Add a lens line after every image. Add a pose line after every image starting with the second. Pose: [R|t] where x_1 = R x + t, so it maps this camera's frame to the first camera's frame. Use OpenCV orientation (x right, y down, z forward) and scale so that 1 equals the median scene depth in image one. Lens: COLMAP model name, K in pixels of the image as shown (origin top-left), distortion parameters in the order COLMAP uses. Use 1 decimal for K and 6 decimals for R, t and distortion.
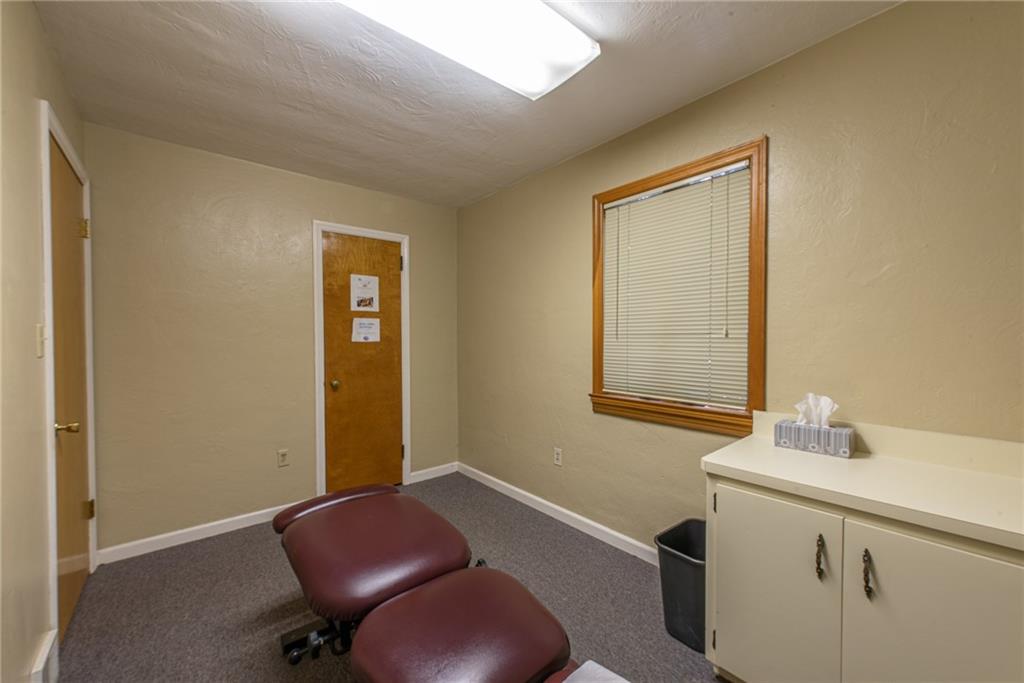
lens RADIAL K [[400.9, 0, 516.2], [0, 400.9, 340.8], [0, 0, 1]] dist [0.010280, -0.002488]
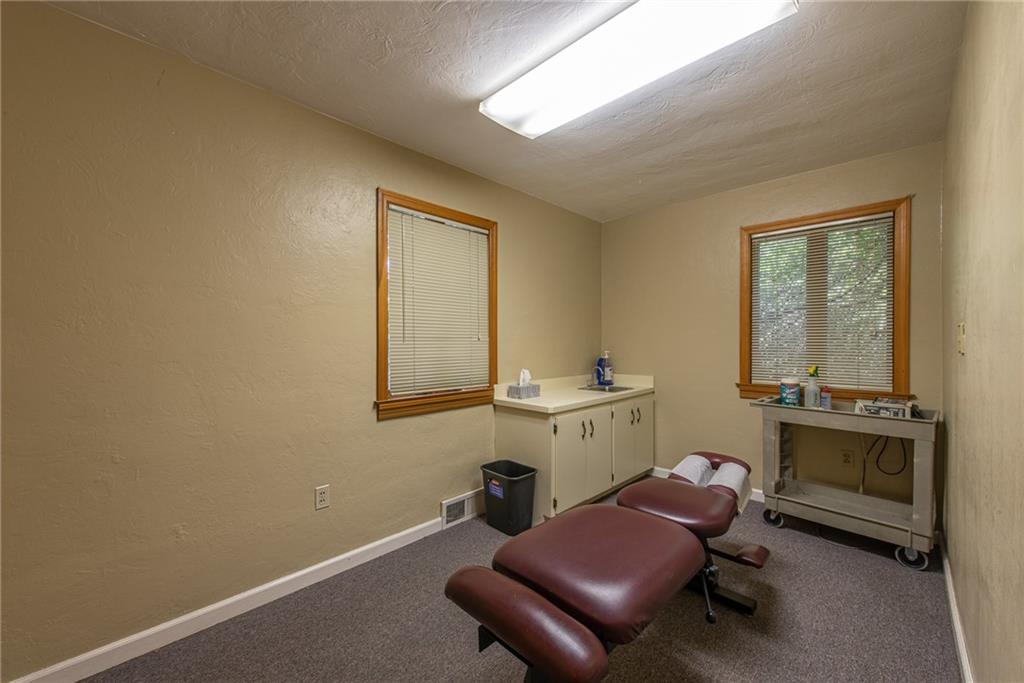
lens RADIAL K [[400.9, 0, 514.9], [0, 400.9, 341.2], [0, 0, 1]] dist [0.010280, -0.002488]
pose [[-0.104461, 0.006421, 0.994508, -0.802232], [0.012955, 0.999903, -0.005095, 0.003435], [-0.994445, 0.012351, -0.104534, 0.825644]]
